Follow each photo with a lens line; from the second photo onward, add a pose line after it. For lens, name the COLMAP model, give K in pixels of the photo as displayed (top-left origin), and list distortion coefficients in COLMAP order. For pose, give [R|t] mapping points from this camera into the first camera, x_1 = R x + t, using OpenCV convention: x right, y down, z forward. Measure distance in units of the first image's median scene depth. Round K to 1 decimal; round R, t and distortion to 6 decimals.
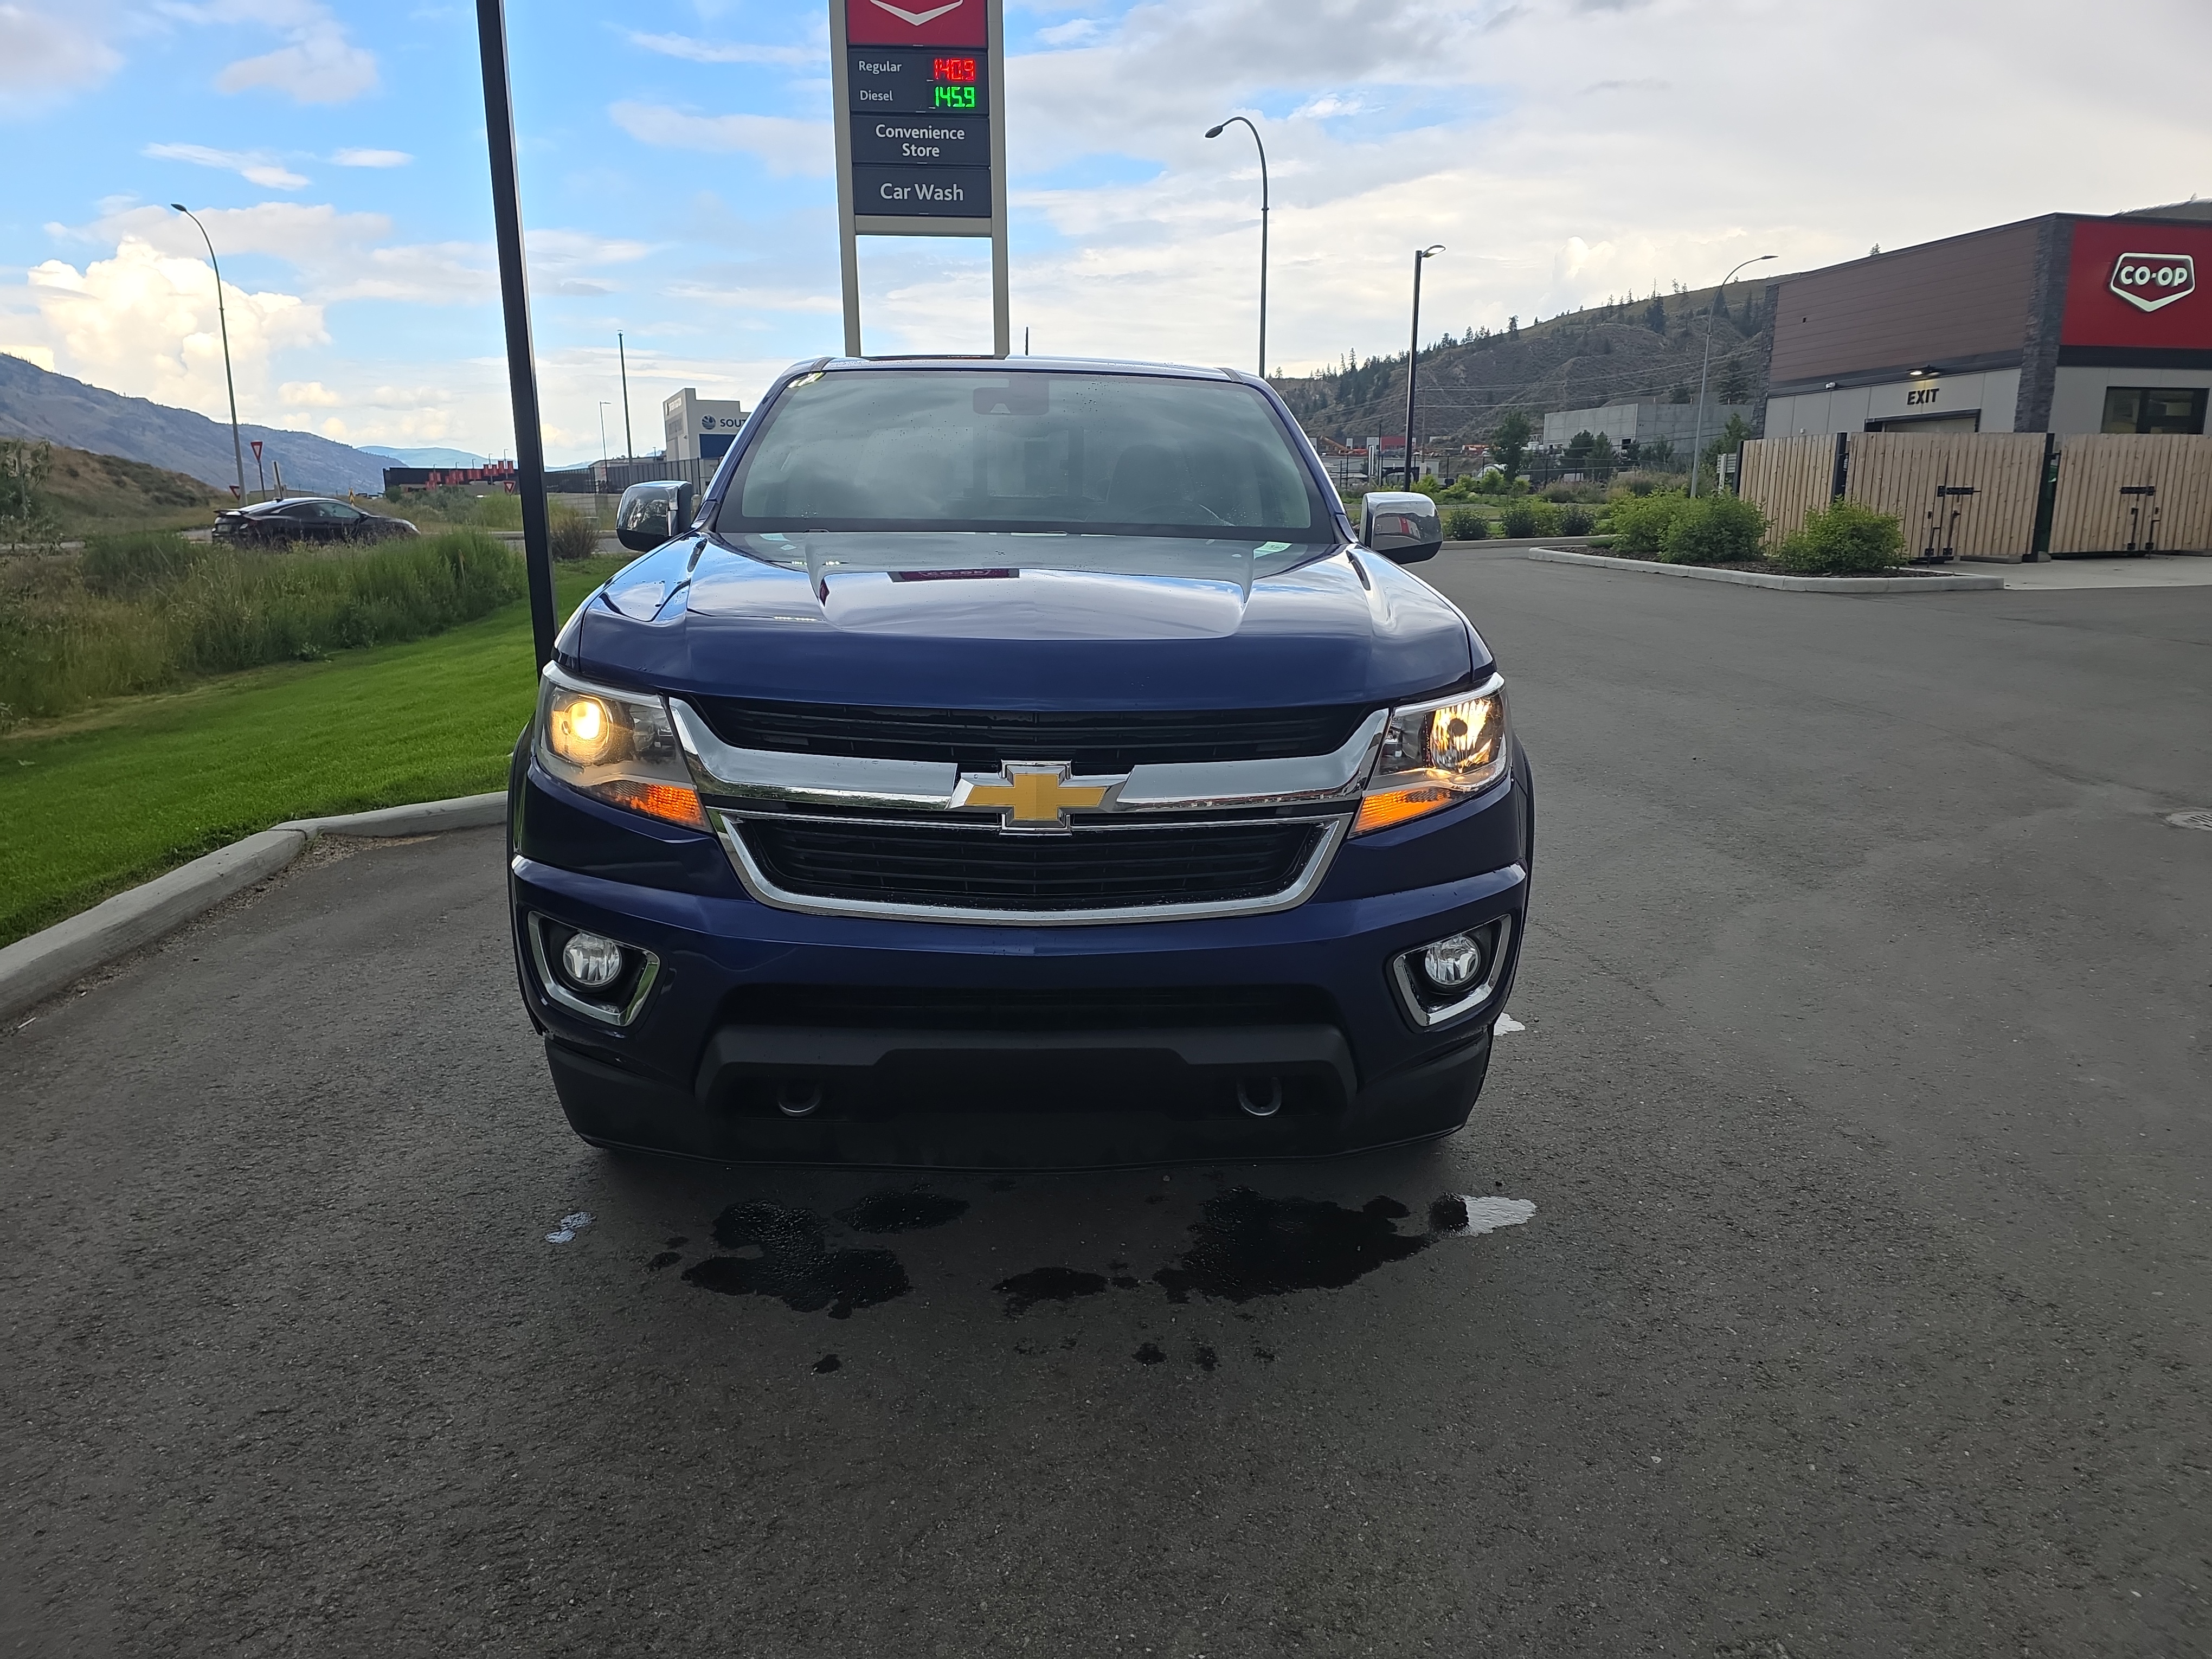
lens RADIAL K [[1500.2, 0, 1141.8], [0, 1500.2, 852.2], [0, 0, 1]] dist [0.093676, -0.100104]
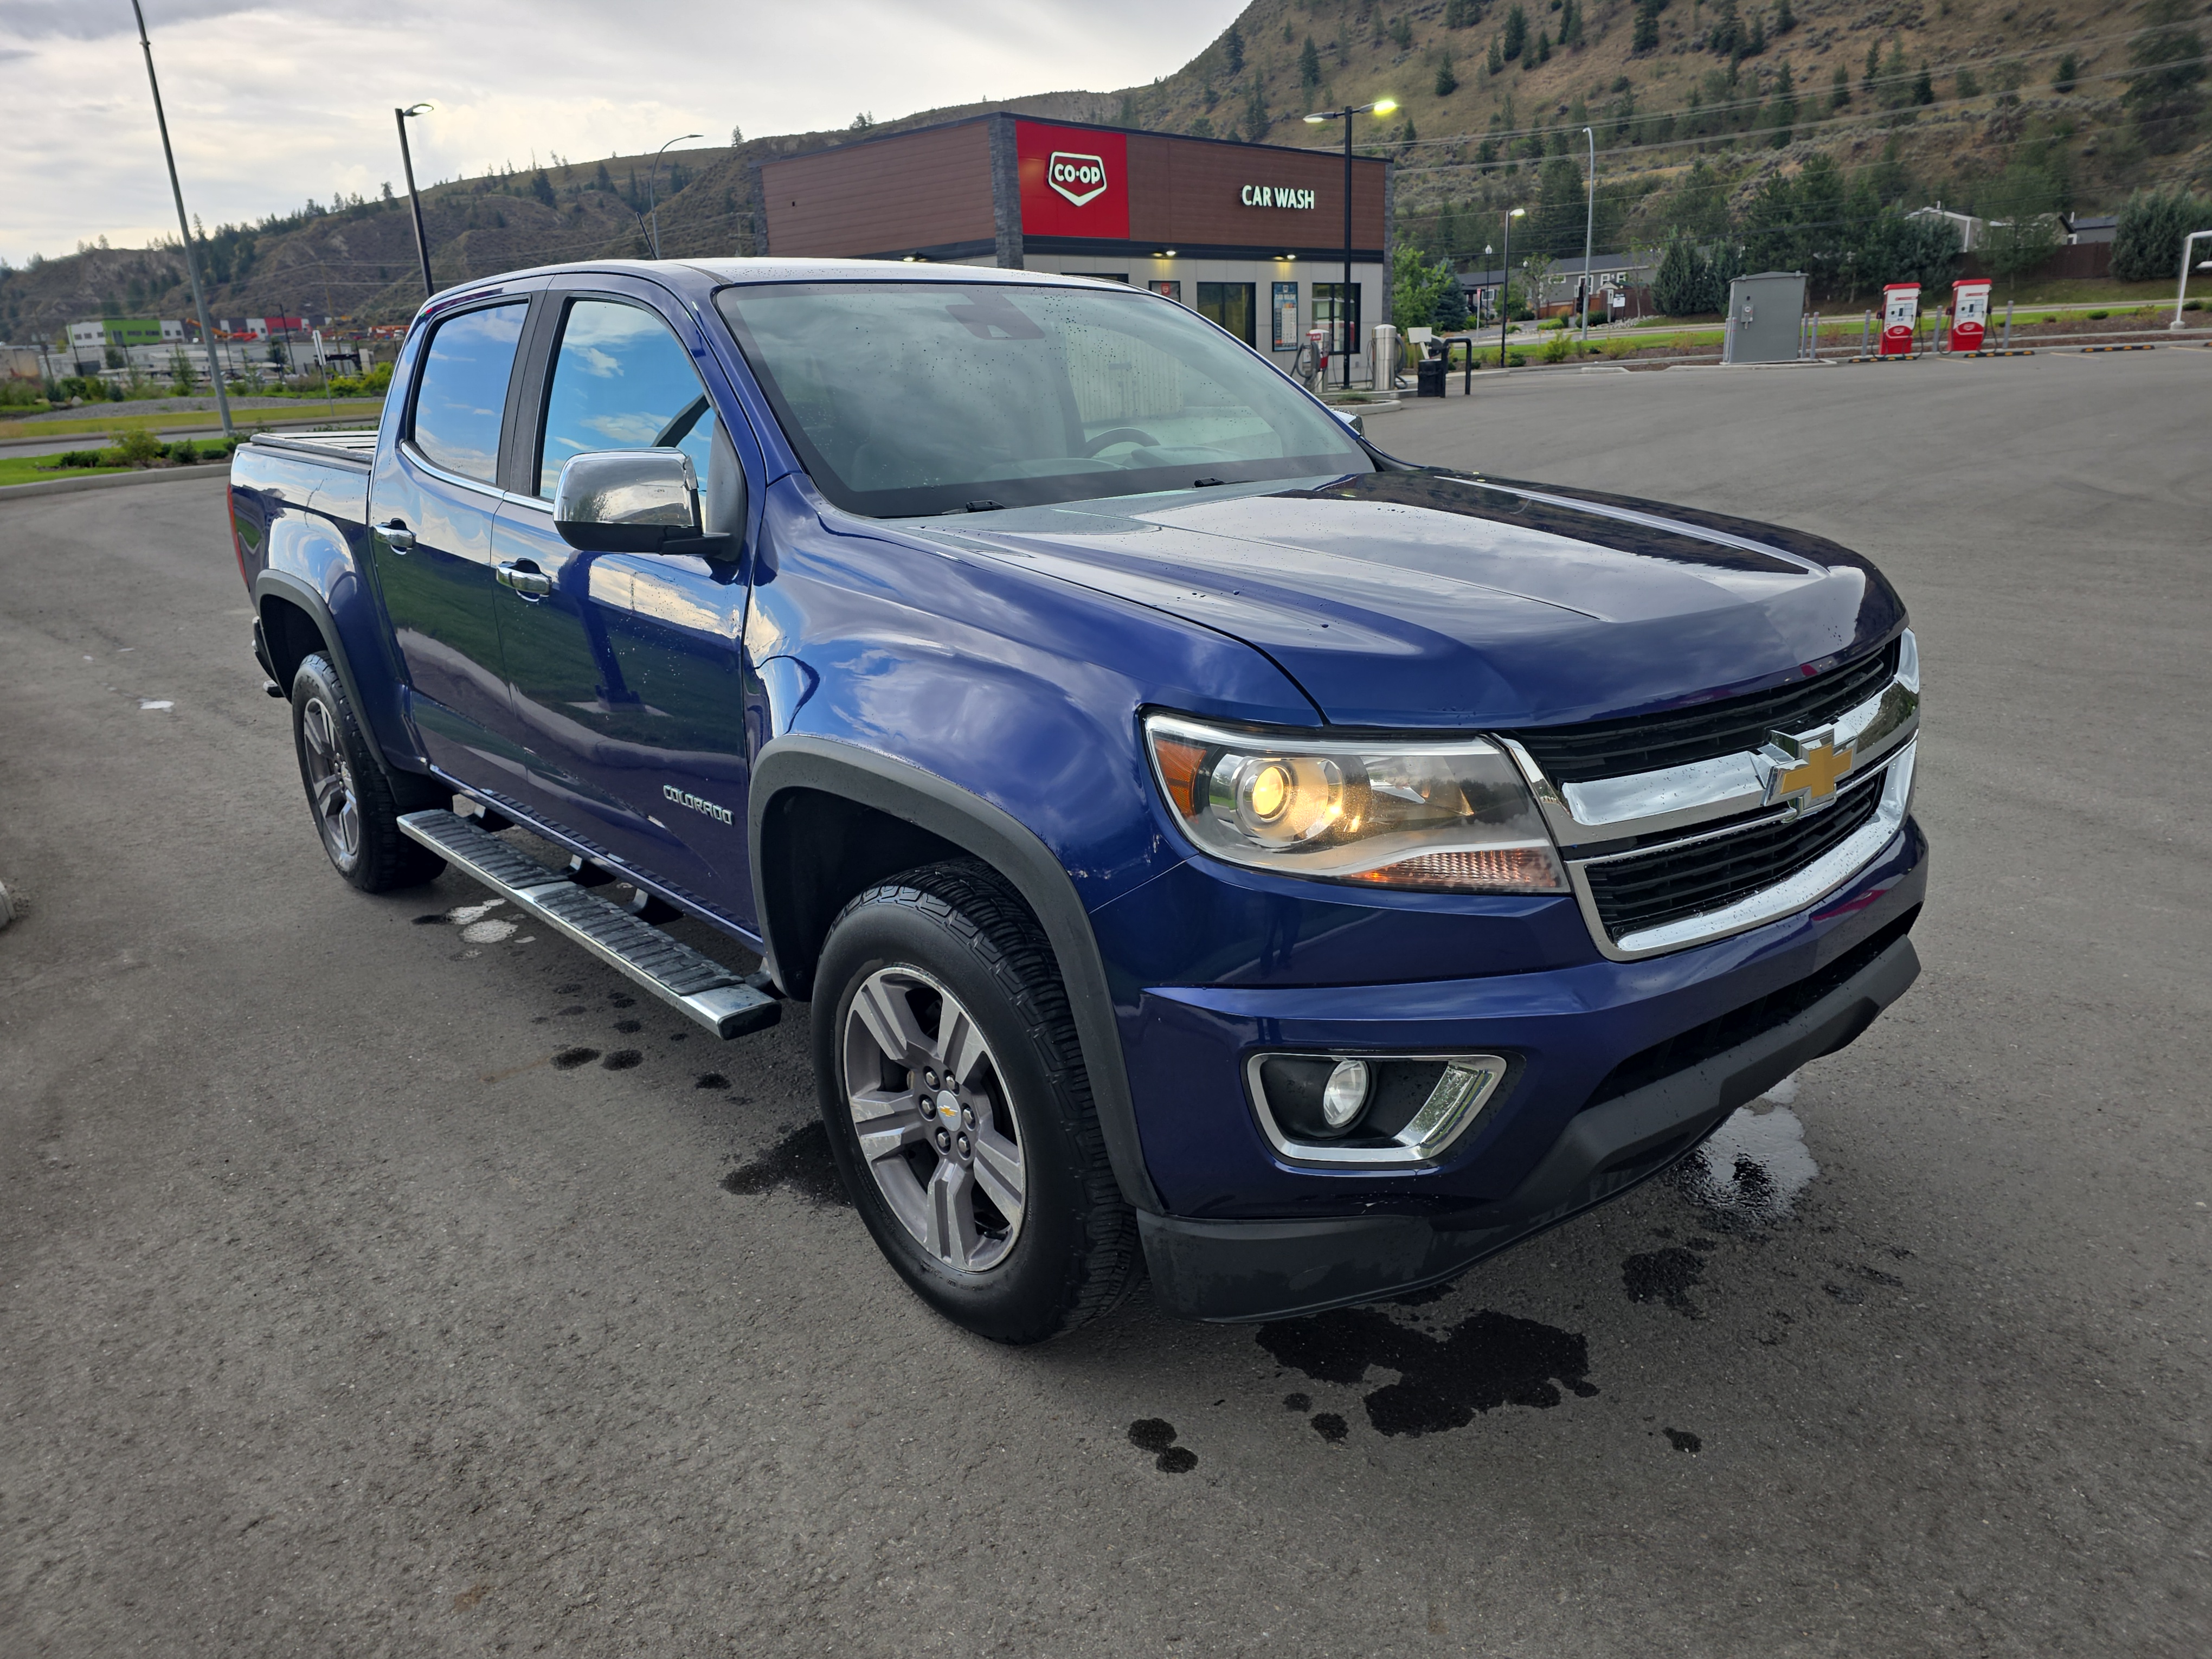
lens RADIAL K [[1515.8, 0, 1096.4], [0, 1515.8, 837.5], [0, 0, 1]] dist [0.055661, -0.066606]
pose [[0.790355, -0.214414, 0.573903, -0.102459], [0.177922, 0.976715, 0.119881, -0.019708], [-0.586244, 0.007362, 0.810101, 0.052355]]
